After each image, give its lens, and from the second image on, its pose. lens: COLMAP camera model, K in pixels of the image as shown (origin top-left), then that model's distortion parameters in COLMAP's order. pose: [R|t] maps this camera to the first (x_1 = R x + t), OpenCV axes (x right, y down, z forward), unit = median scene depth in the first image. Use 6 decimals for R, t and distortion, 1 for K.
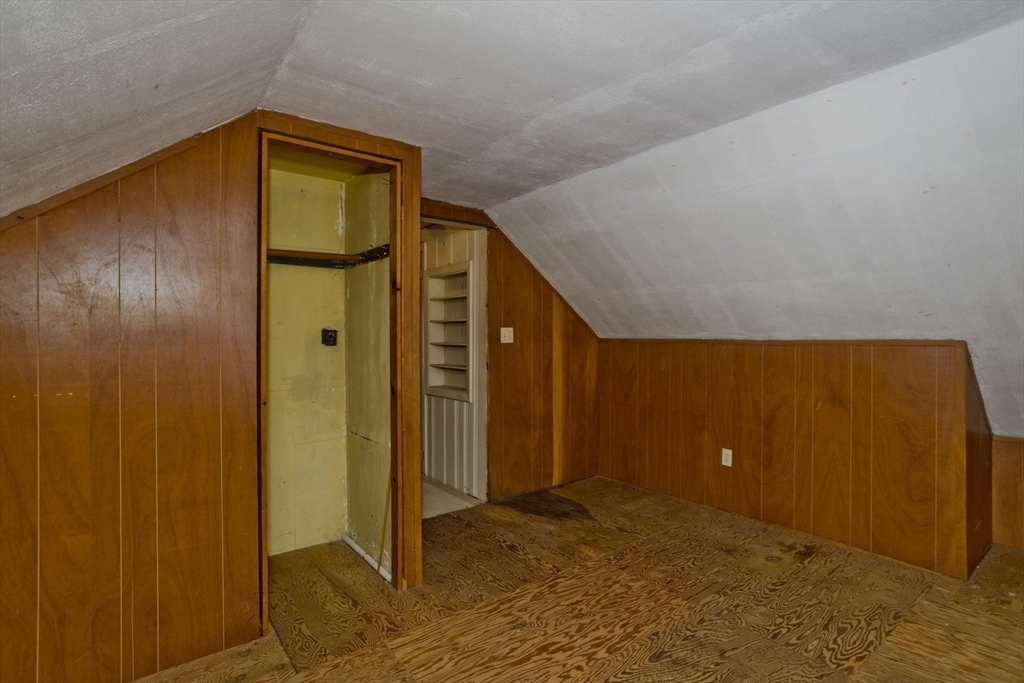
lens RADIAL K [[513.7, 0, 508.8], [0, 513.7, 336.8], [0, 0, 1]] dist [-0.040171, 0.016753]
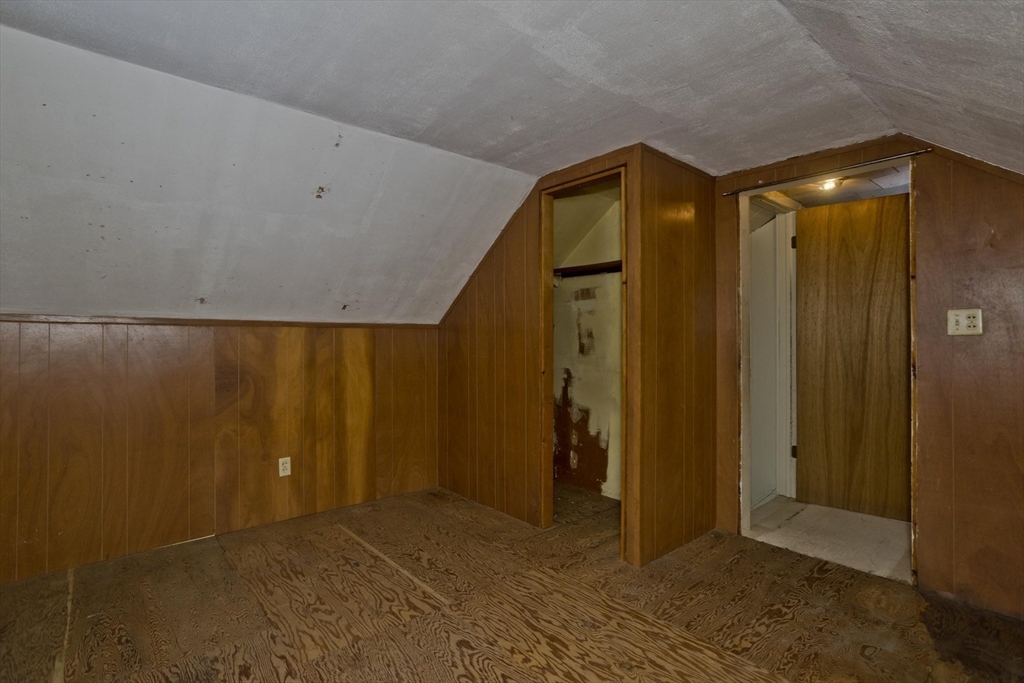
lens RADIAL K [[513.7, 0, 511.9], [0, 513.7, 336.5], [0, 0, 1]] dist [-0.040171, 0.016753]
pose [[0.031197, -0.002693, -0.999510, 0.912971], [-0.002027, 0.999994, -0.002758, 0.025470], [0.999511, 0.002112, 0.031191, 0.766952]]
